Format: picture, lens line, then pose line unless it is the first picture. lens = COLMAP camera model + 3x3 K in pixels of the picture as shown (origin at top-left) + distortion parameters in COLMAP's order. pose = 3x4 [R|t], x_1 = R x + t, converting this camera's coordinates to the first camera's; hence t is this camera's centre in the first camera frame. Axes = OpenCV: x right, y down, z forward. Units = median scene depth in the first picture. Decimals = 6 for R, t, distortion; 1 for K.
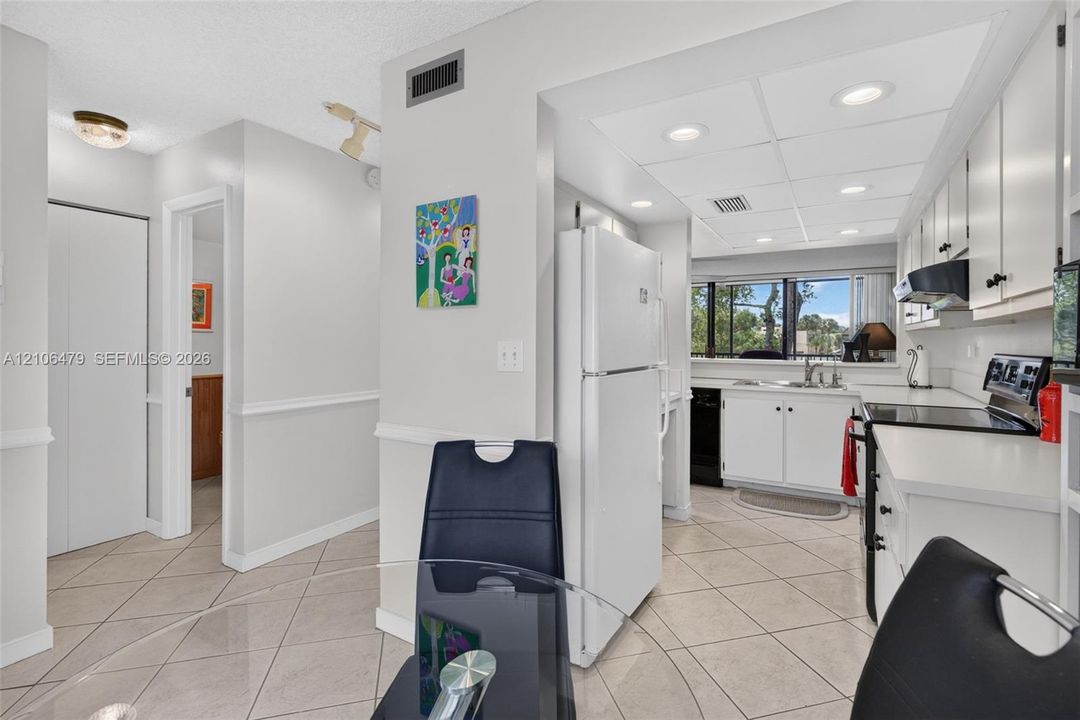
lens RADIAL K [[497.7, 0, 549.5], [0, 497.7, 342.4], [0, 0, 1]] dist [0.000436, -0.000628]
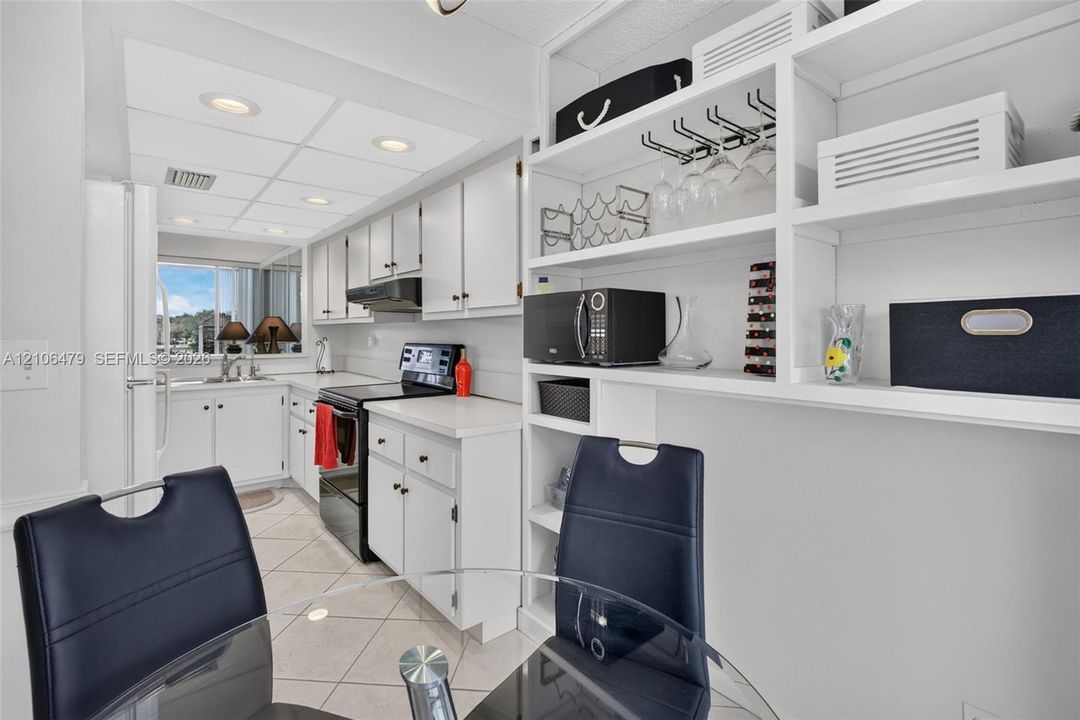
lens RADIAL K [[497.7, 0, 560.1], [0, 497.7, 336.8], [0, 0, 1]] dist [0.000436, -0.000628]
pose [[0.331747, -0.011028, 0.943304, -0.179635], [0.005017, 0.999938, 0.009926, -0.004012], [-0.943355, 0.001440, 0.331782, 0.070216]]
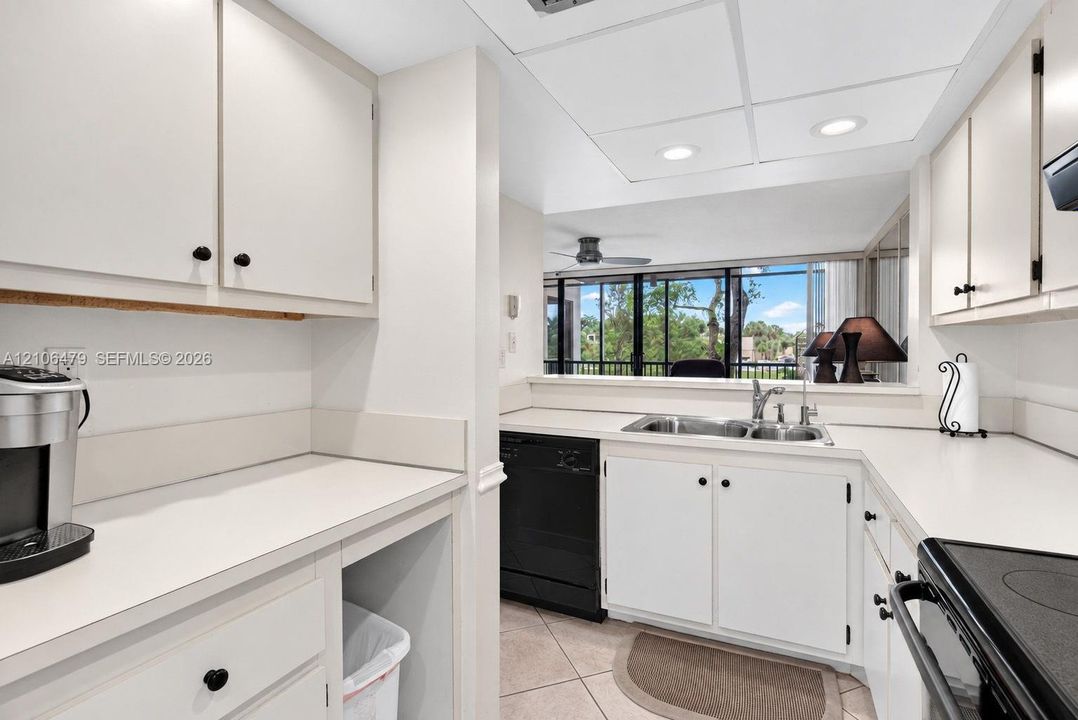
lens RADIAL K [[496.7, 0, 548.4], [0, 496.7, 352.2], [0, 0, 1]] dist [0.000436, -0.000628]
pose [[0.996271, -0.008688, 0.085837, 0.246036], [0.008356, 0.999956, 0.004225, -0.001143], [-0.085870, -0.003492, 0.996300, 0.480594]]
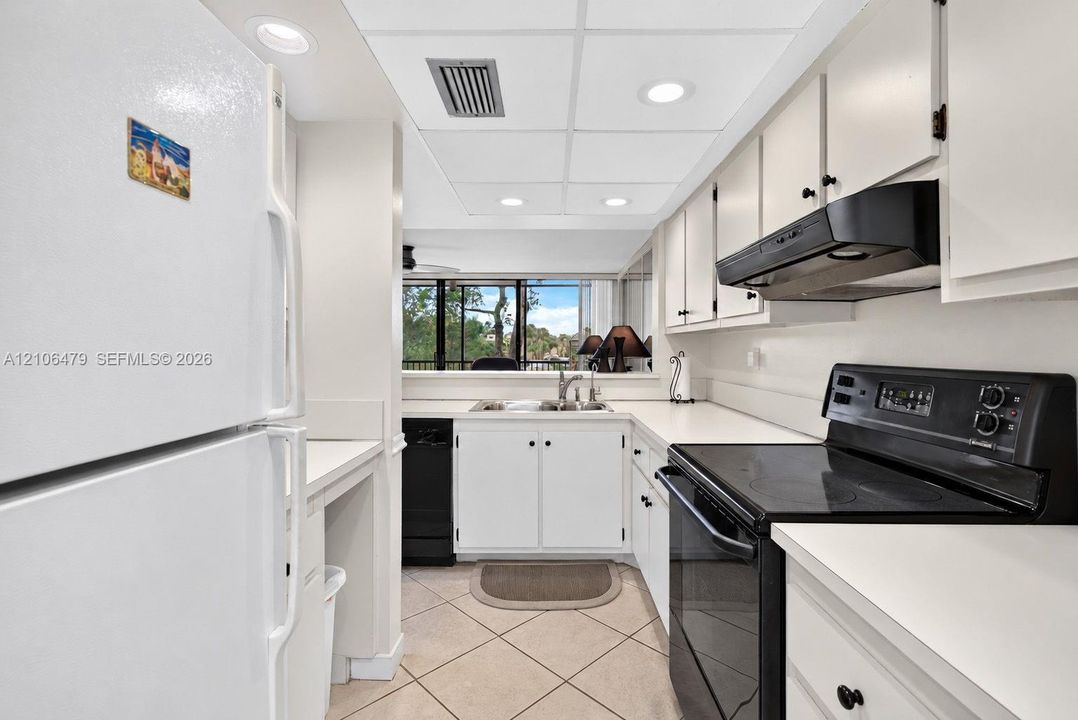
lens RADIAL K [[496.7, 0, 534.4], [0, 496.7, 344.9], [0, 0, 1]] dist [0.000436, -0.000628]
pose [[0.878403, -0.000516, 0.477921, 0.122029], [0.004721, 0.999960, -0.007597, 0.000036], [-0.477898, 0.008929, 0.878370, 0.362352]]
